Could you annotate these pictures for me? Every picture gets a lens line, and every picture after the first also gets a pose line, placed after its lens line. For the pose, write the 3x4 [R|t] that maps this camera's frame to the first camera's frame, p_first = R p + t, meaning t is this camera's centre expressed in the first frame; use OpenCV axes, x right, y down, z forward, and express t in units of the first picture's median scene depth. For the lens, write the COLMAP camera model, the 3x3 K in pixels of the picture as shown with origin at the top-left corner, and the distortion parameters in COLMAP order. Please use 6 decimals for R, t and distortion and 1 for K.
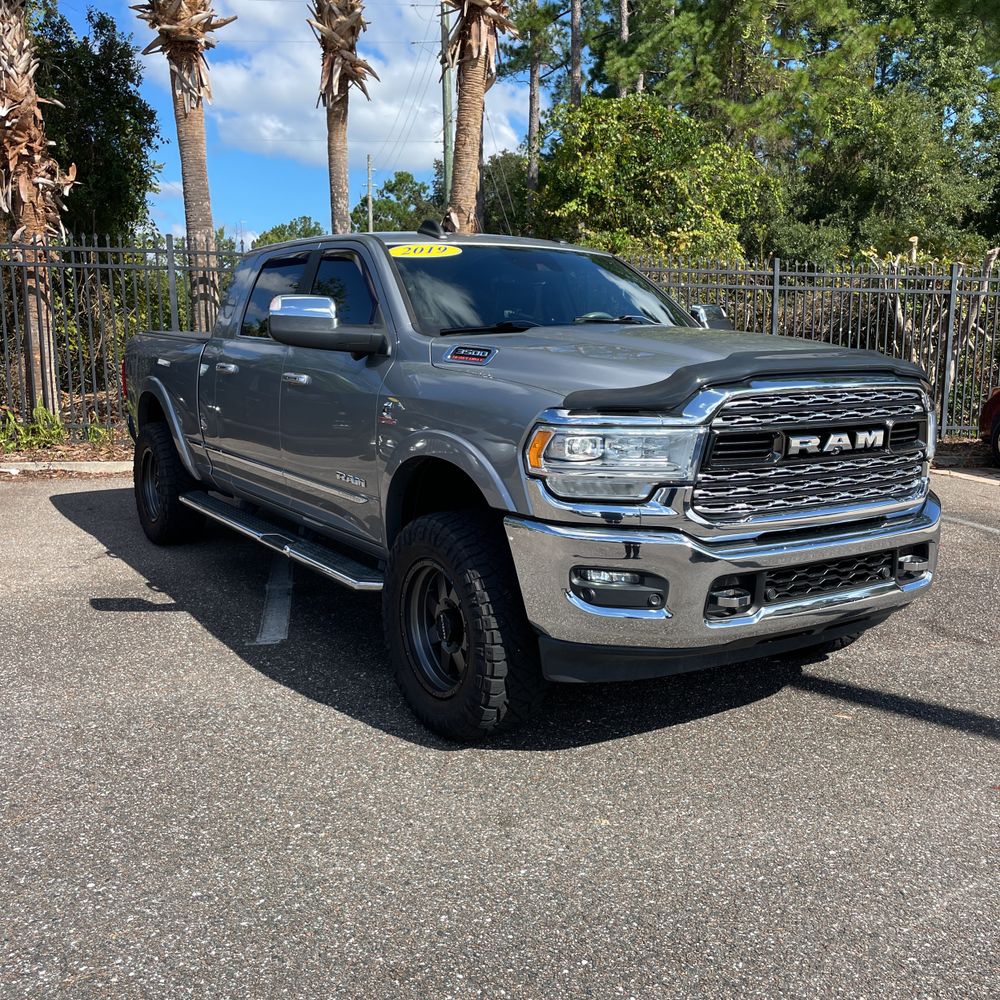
lens RADIAL K [[1029.2, 0, 485.5], [0, 1029.2, 512.4], [0, 0, 1]] dist [0.090439, -0.130139]
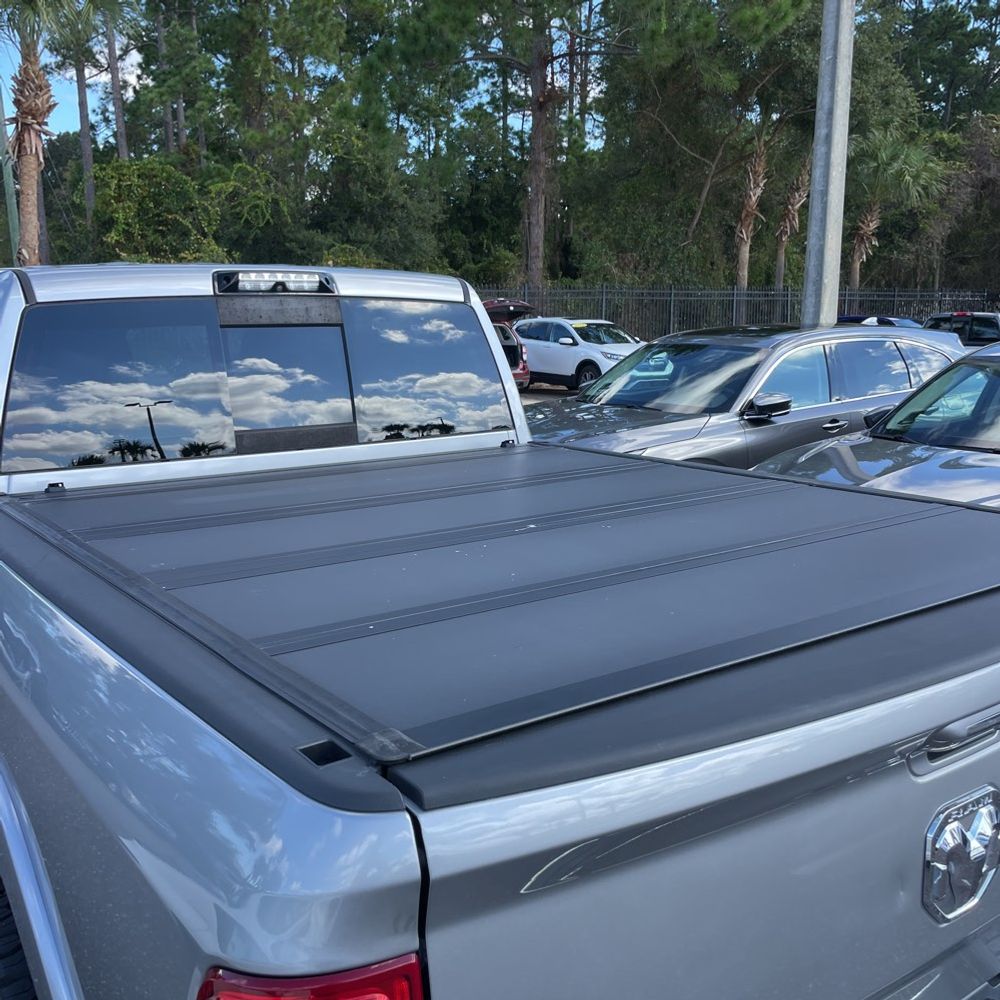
lens RADIAL K [[1054.3, 0, 500.0], [0, 1054.3, 500.0], [0, 0, 1]] dist [0.099816, -0.143592]
pose [[0.927160, -0.092419, 0.363087, 0.010262], [0.086648, 0.995719, 0.032189, 0.071601], [-0.364508, 0.001617, 0.931199, -0.588395]]
